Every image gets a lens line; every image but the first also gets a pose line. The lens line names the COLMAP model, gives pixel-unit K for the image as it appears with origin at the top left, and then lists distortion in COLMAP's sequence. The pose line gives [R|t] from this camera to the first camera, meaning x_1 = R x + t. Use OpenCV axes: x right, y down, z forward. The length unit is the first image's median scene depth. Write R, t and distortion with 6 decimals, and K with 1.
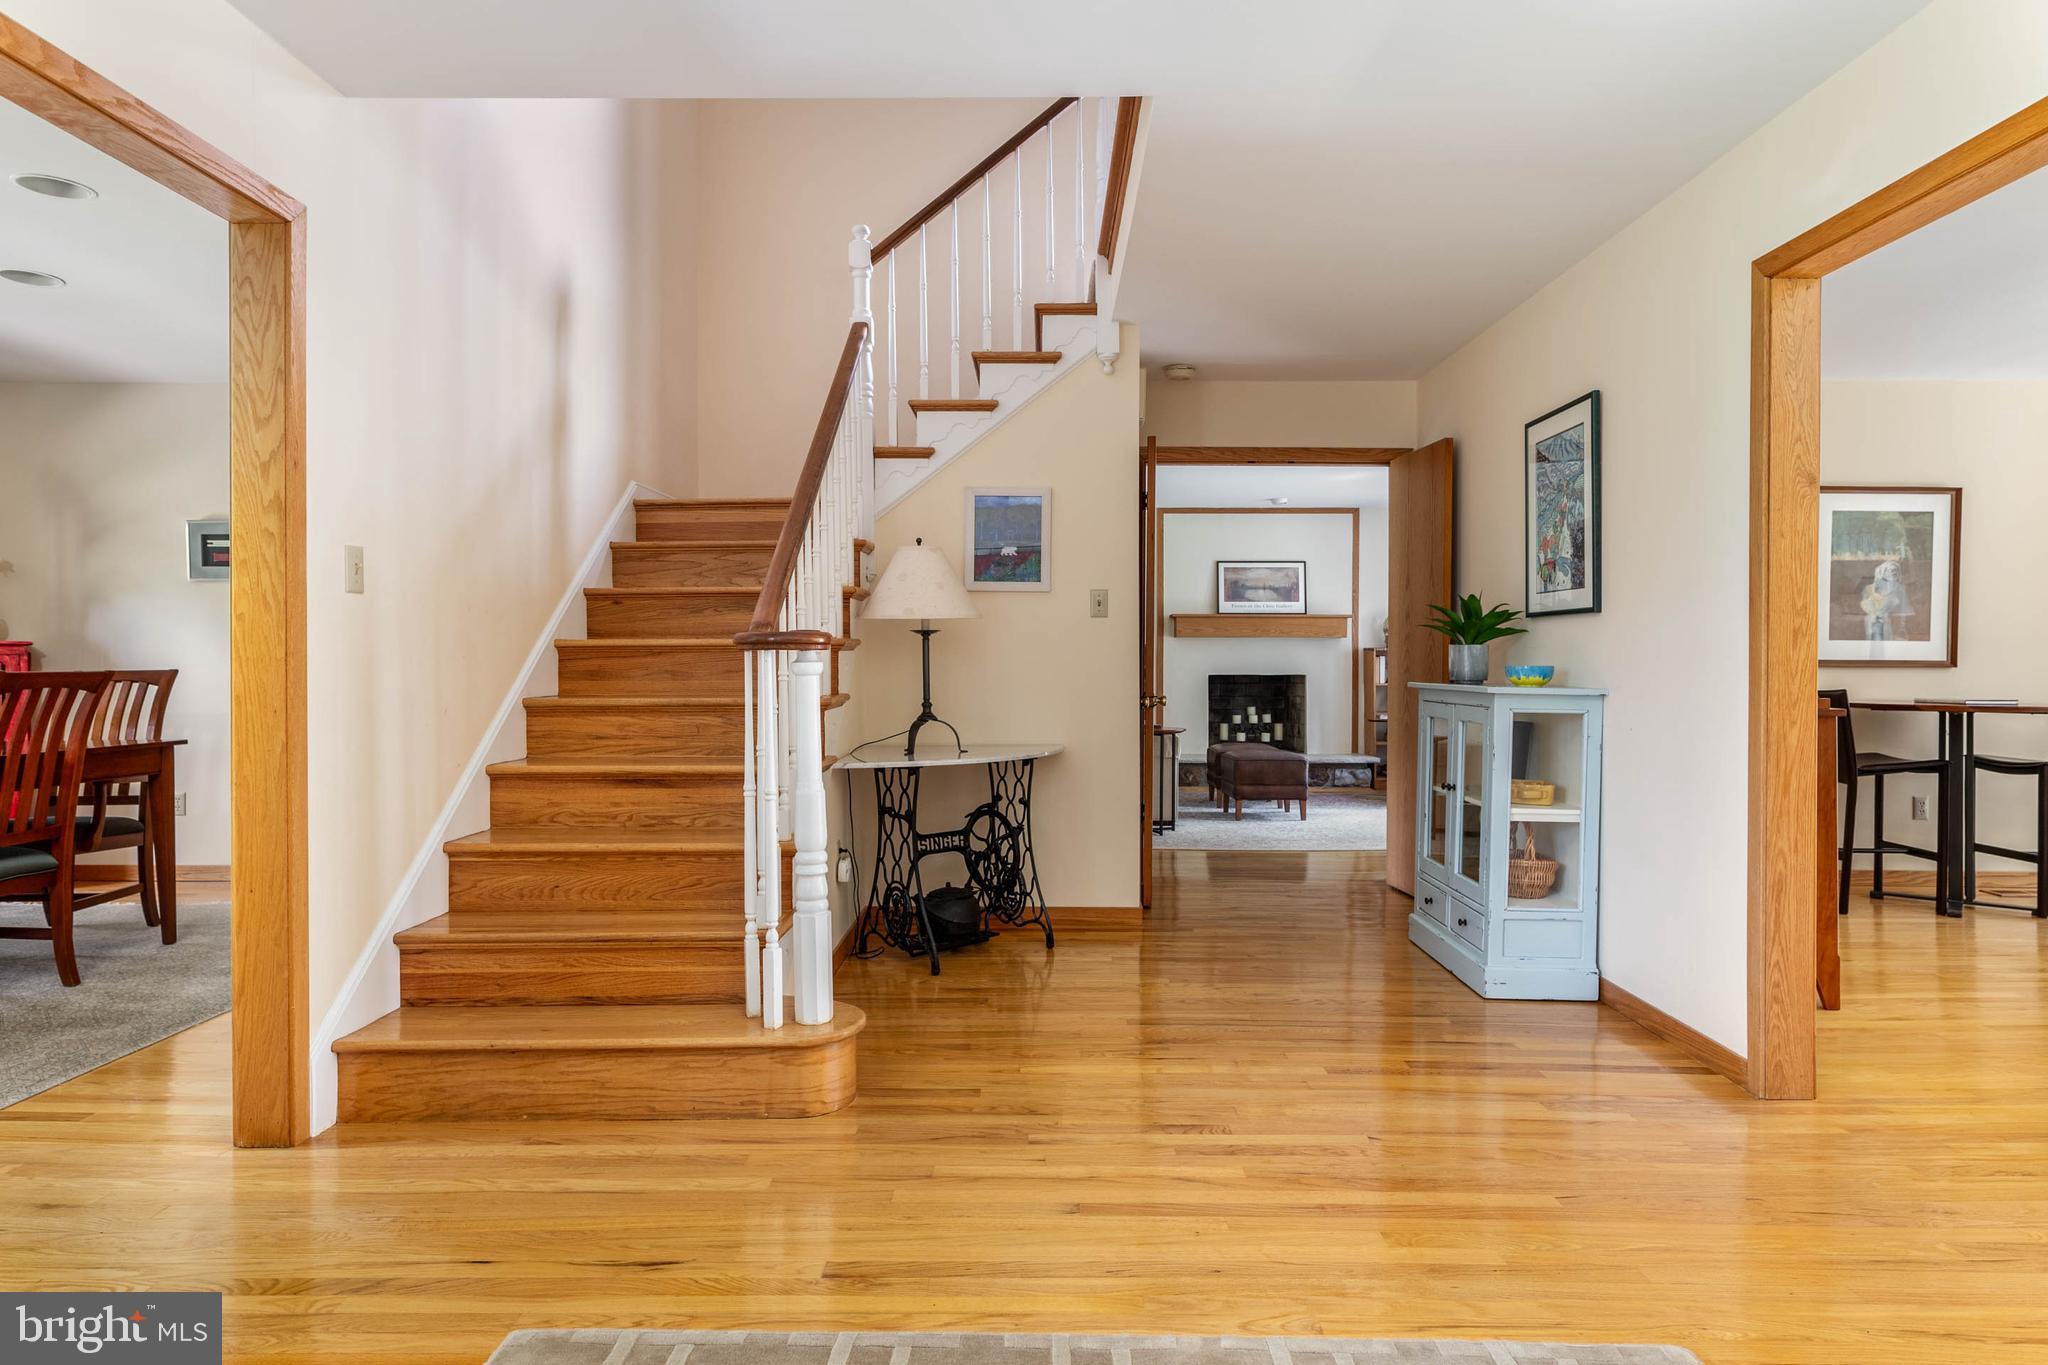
lens RADIAL K [[1184.6, 0, 1024.0], [0, 1184.6, 682.5], [0, 0, 1]] dist [-0.006281, -0.001058]
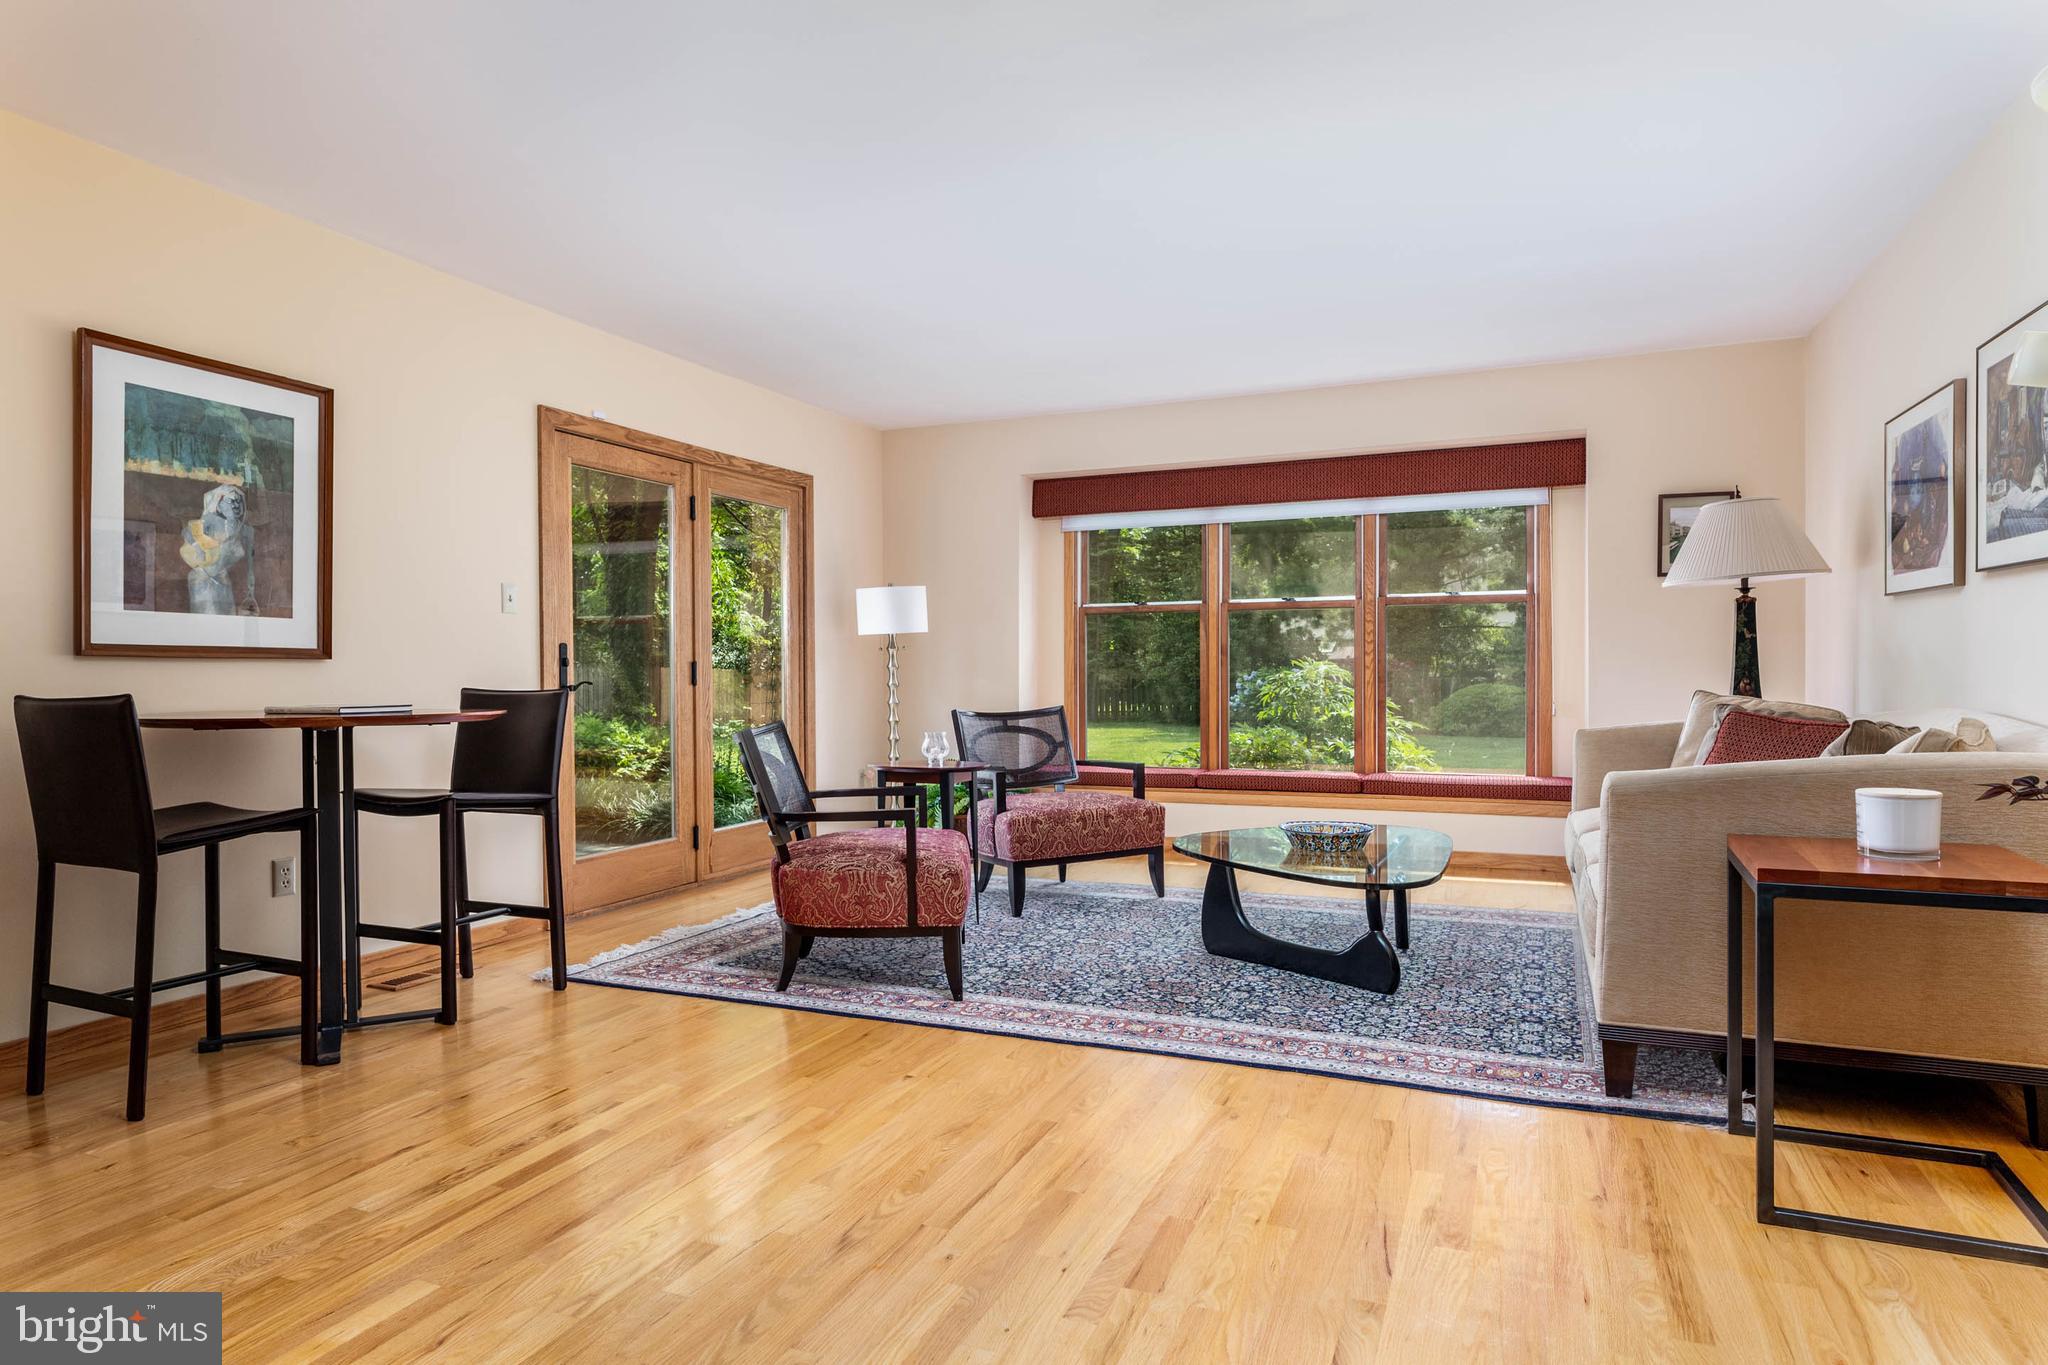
lens RADIAL K [[1184.6, 0, 1024.0], [0, 1184.6, 682.5], [0, 0, 1]] dist [-0.006281, -0.001058]
pose [[0.378975, -0.011652, 0.925334, 0.321452], [0.015062, 0.999866, 0.006422, 0.002417], [-0.925284, 0.011503, 0.379099, 0.384918]]
